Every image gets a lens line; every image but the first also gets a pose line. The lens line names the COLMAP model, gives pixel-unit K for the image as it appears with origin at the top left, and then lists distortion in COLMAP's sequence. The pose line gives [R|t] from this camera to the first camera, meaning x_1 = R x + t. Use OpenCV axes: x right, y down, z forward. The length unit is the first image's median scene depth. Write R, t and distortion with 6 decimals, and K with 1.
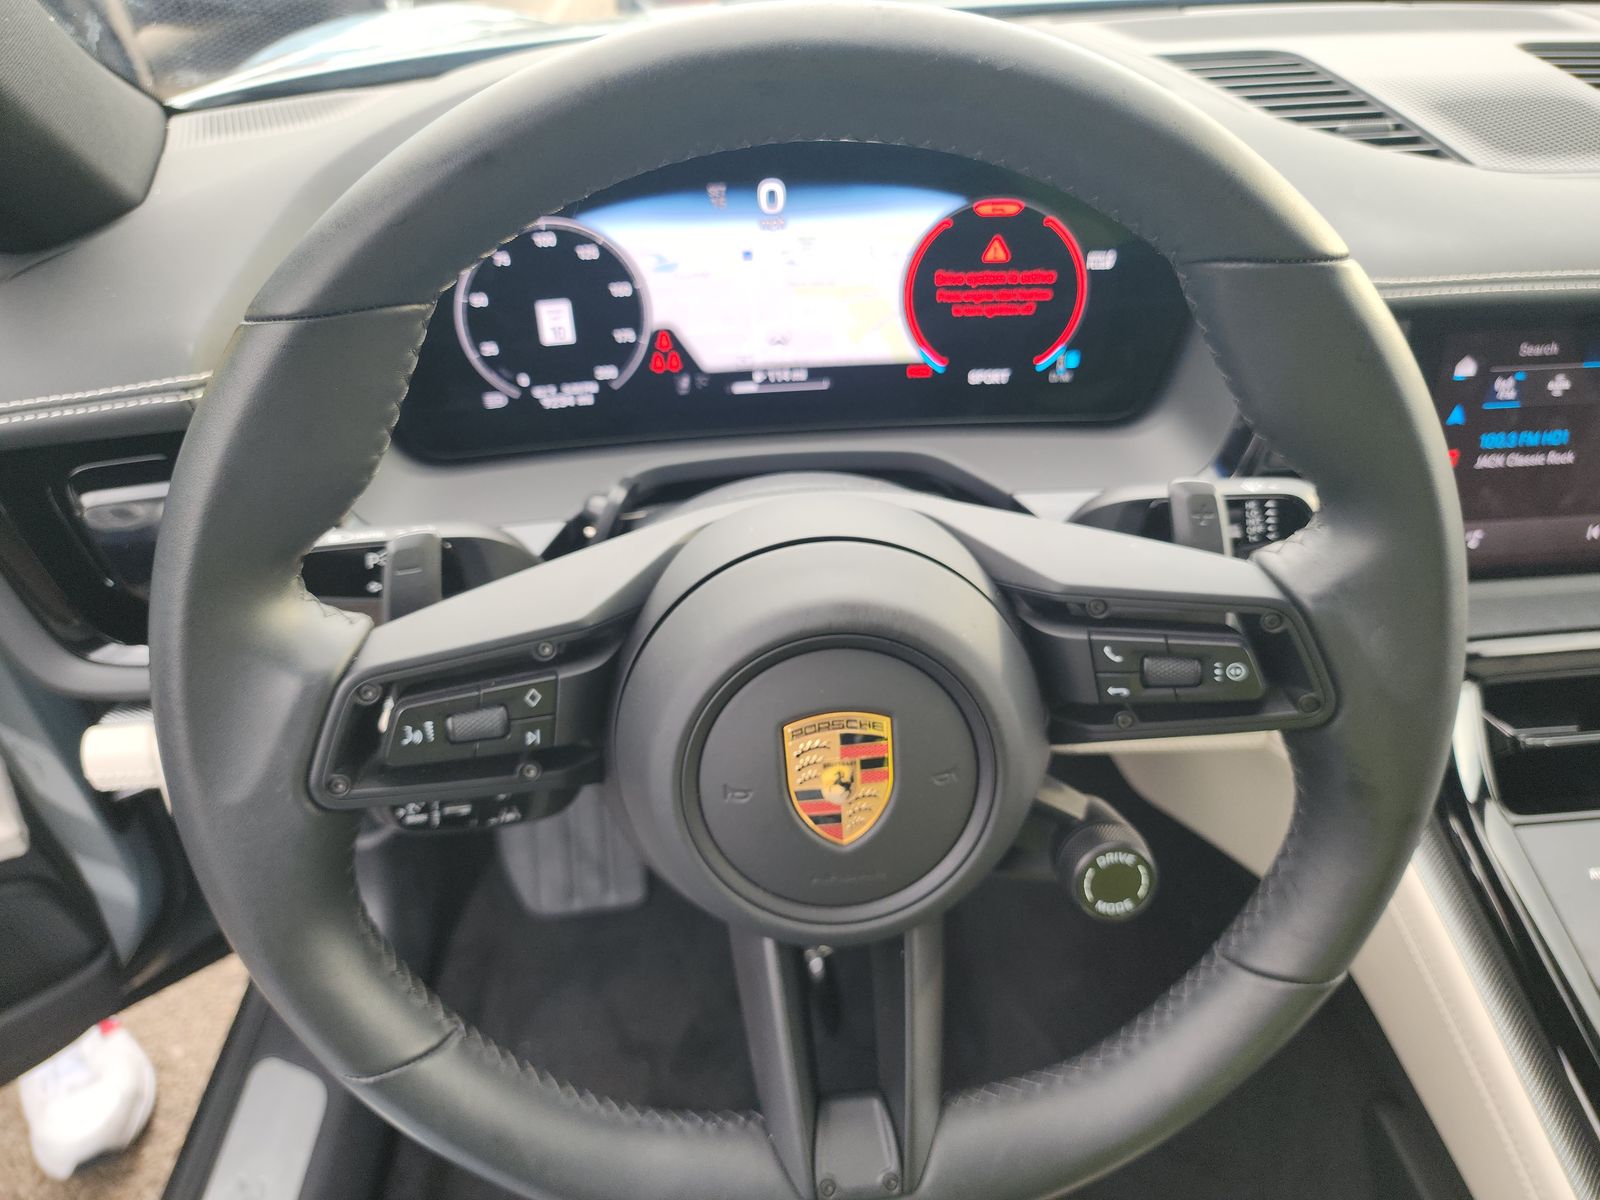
lens RADIAL K [[1074.5, 0, 808.8], [0, 1074.5, 597.8], [0, 0, 1]] dist [0.022403, -0.009546]
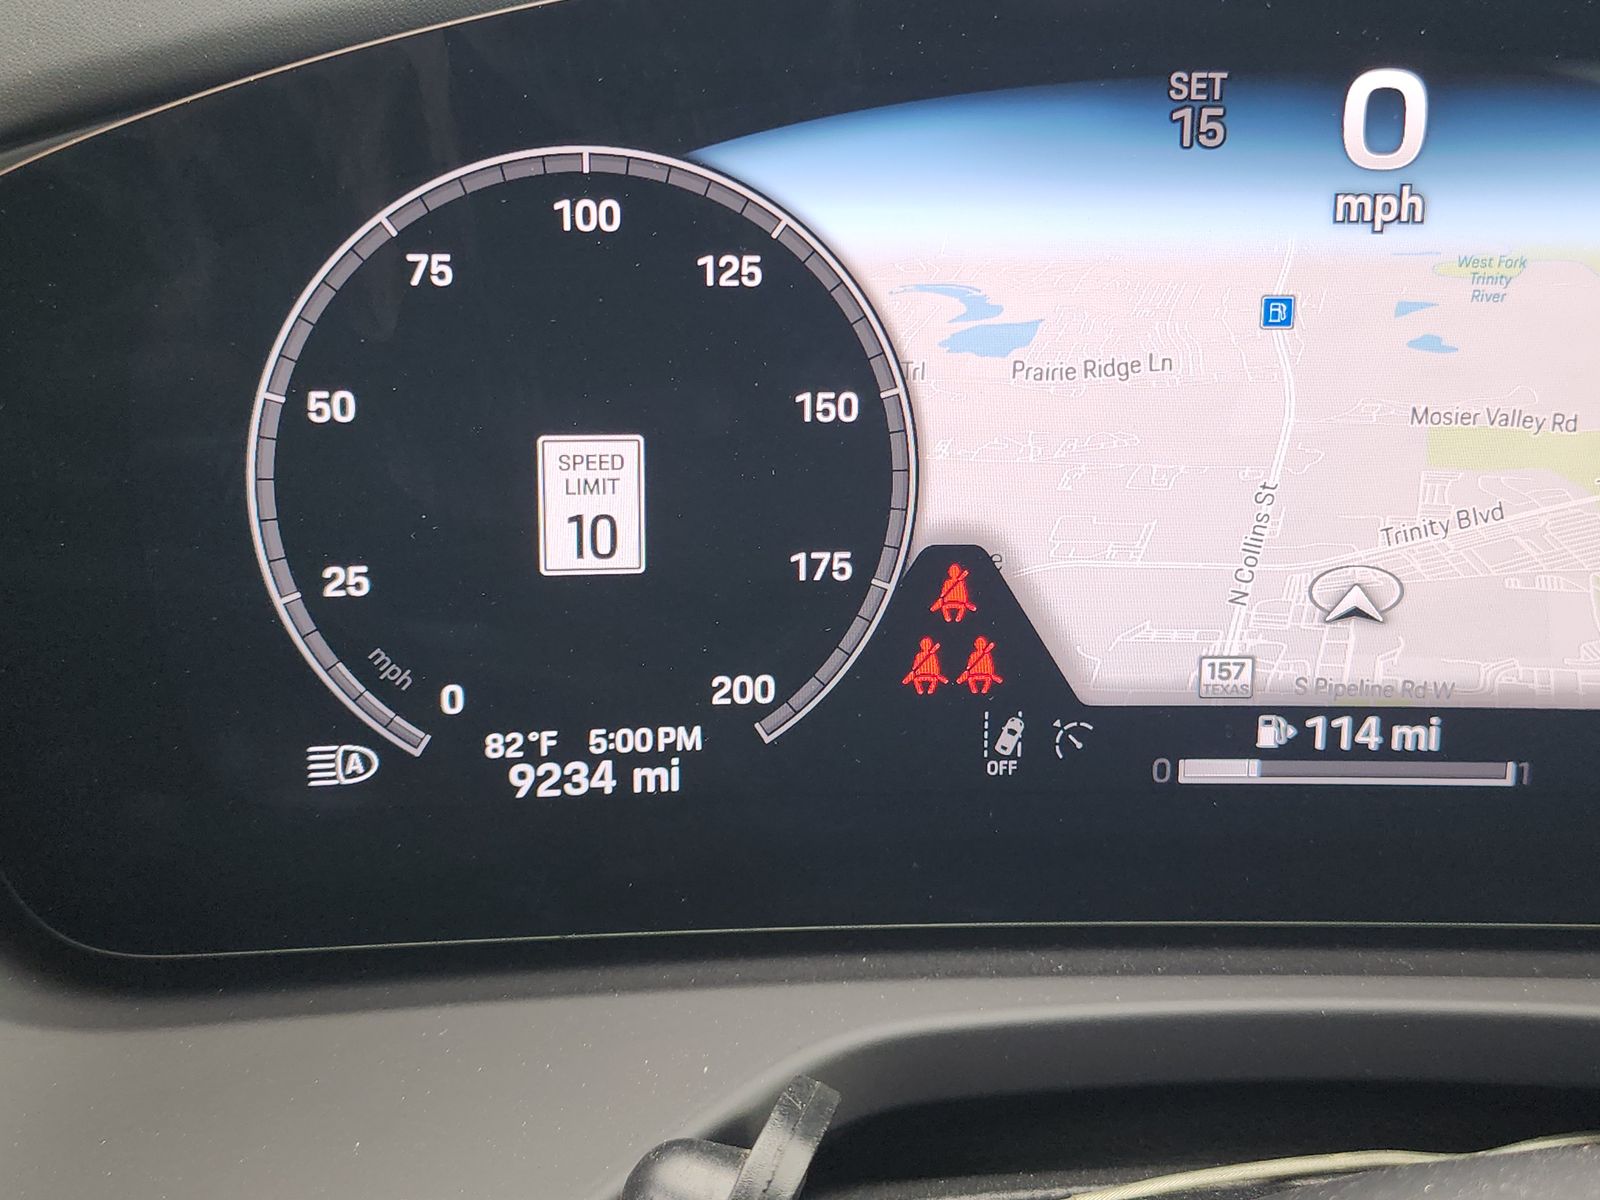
lens RADIAL K [[1074.5, 0, 796.1], [0, 1074.5, 602.2], [0, 0, 1]] dist [0.022403, -0.009546]
pose [[0.996305, 0.044793, -0.073281, -0.164384], [-0.068620, 0.928261, -0.365544, -0.135610], [0.051650, 0.369222, 0.927905, 0.775970]]
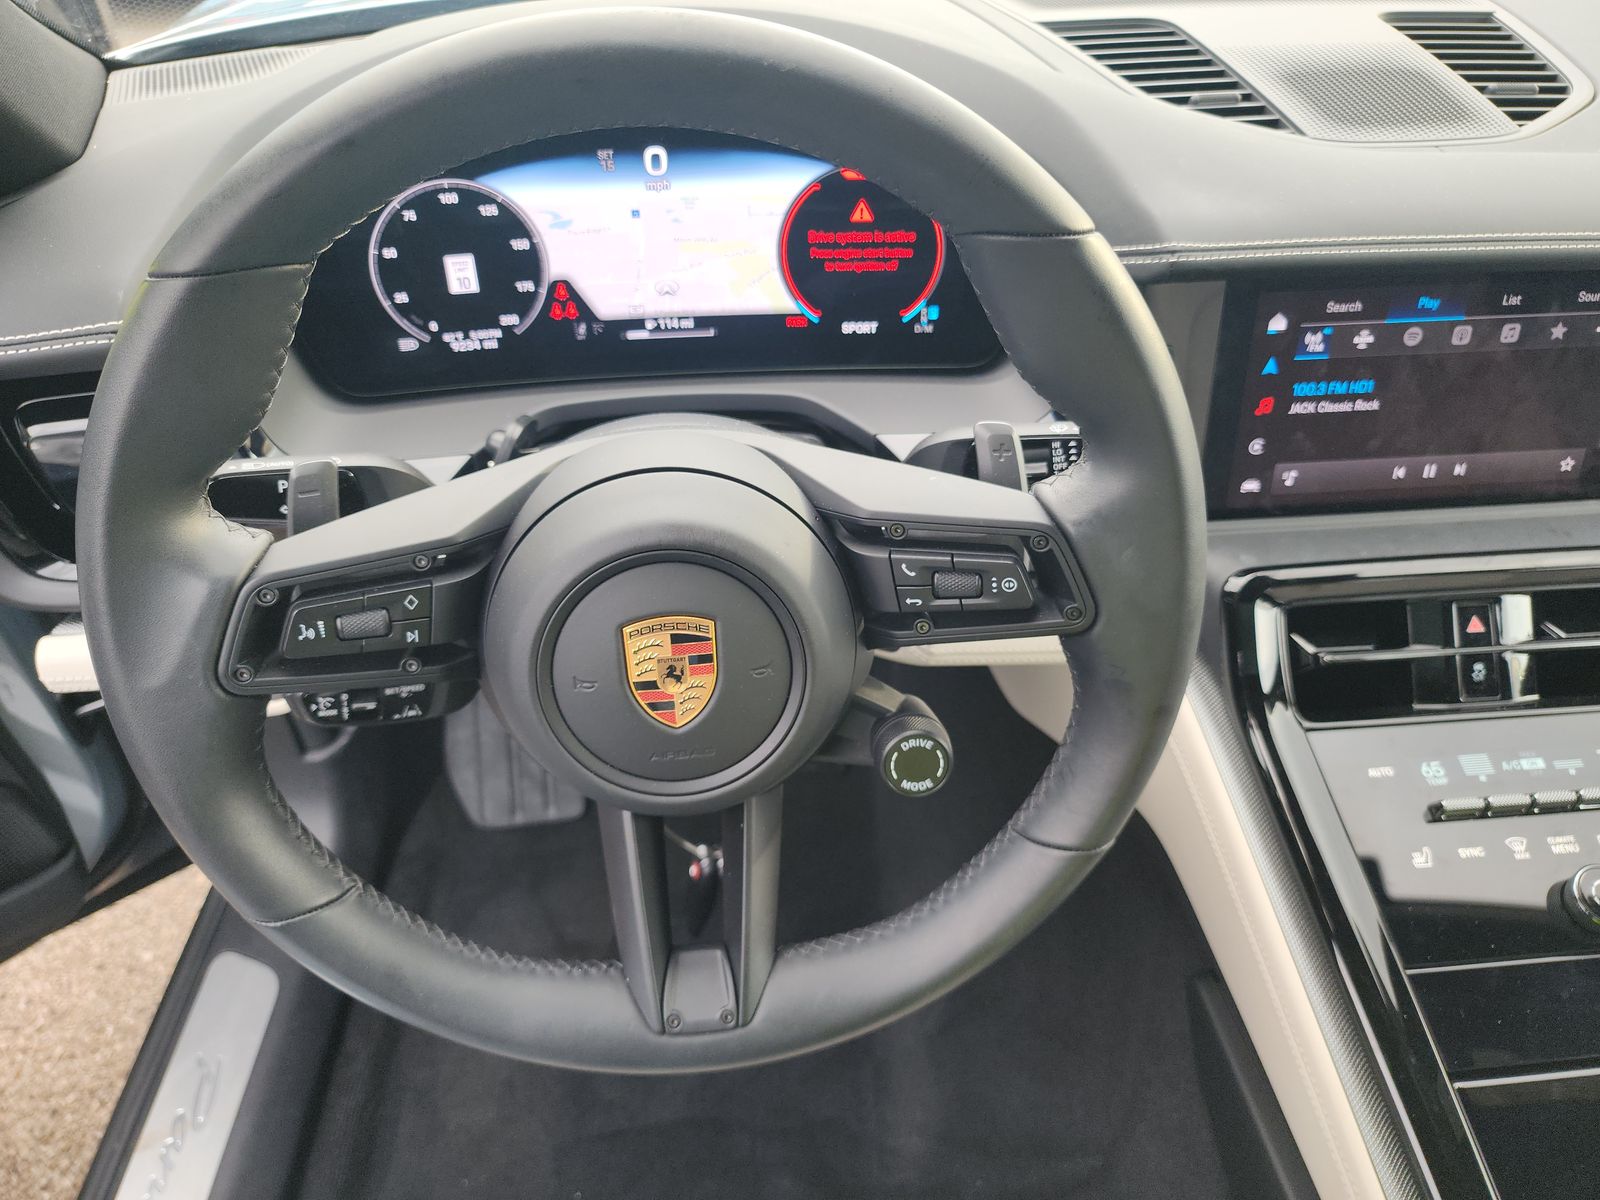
lens RADIAL K [[1074.5, 0, 799.1], [0, 1074.5, 589.9], [0, 0, 1]] dist [0.022403, -0.009546]
pose [[0.999943, 0.006811, 0.008231, 0.106540], [-0.007168, 0.999003, 0.044058, 0.016524], [-0.007923, -0.044114, 0.998995, -0.119854]]
